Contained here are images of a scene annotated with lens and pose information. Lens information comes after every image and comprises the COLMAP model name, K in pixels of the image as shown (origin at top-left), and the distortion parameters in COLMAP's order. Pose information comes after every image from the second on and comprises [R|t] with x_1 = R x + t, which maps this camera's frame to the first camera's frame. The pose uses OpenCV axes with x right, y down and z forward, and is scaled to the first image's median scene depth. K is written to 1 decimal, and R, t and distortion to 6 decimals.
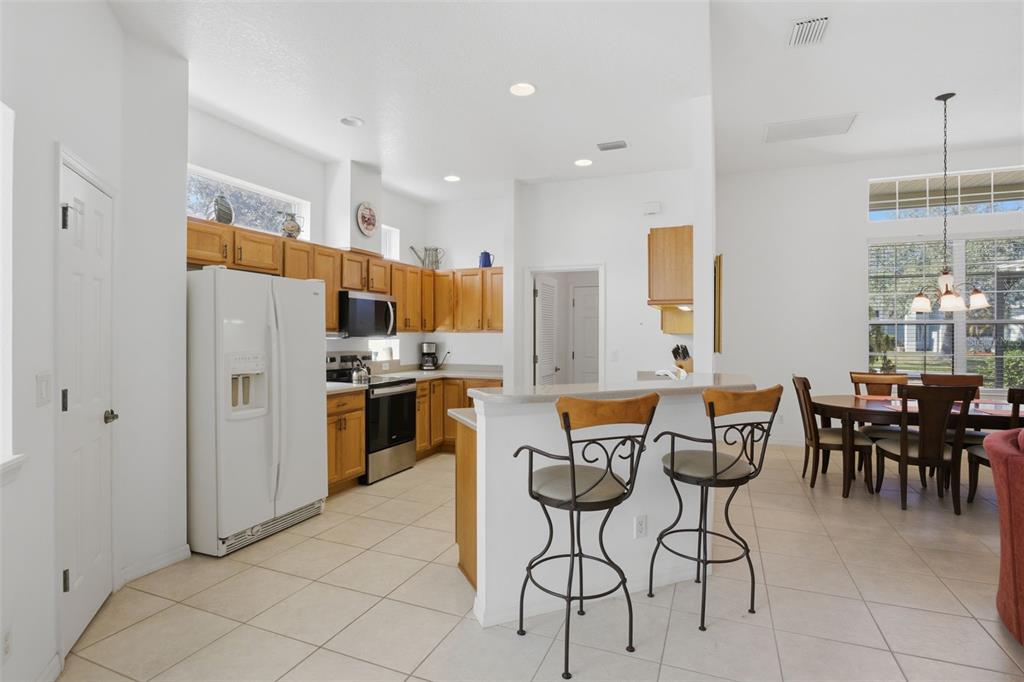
lens RADIAL K [[516.5, 0, 506.6], [0, 516.5, 337.1], [0, 0, 1]] dist [-0.028627, -0.000160]
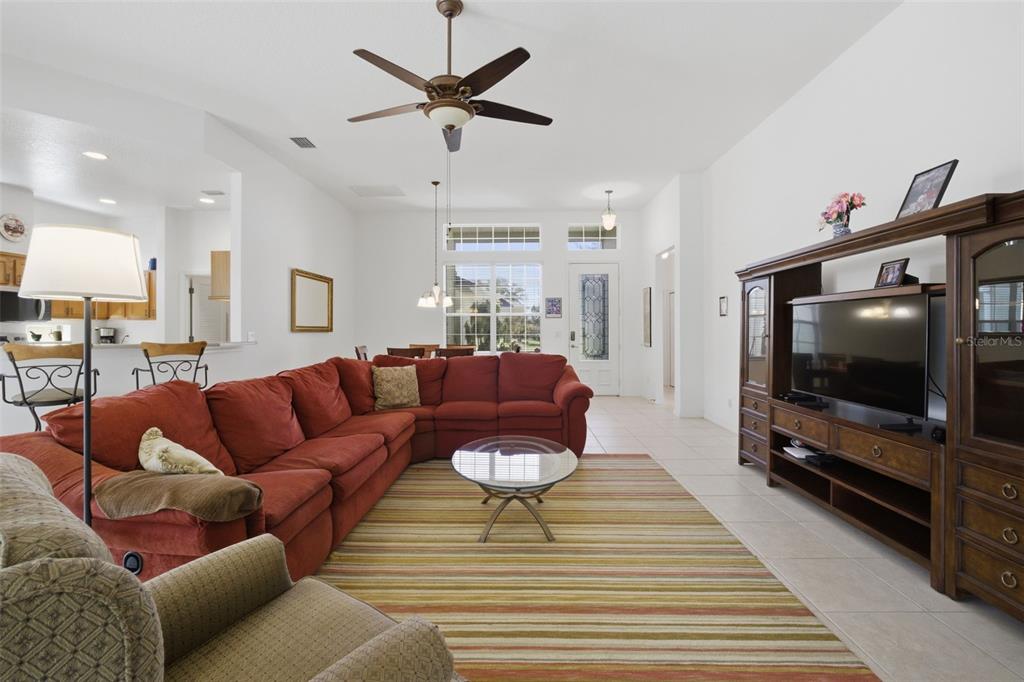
lens RADIAL K [[442.1, 0, 515.0], [0, 442.1, 334.1], [0, 0, 1]] dist [-0.023058, 0.002985]
pose [[0.927540, -0.005190, 0.373687, 0.476021], [0.003533, 0.999981, 0.005119, 0.030452], [-0.373706, -0.003428, 0.927541, -0.442290]]
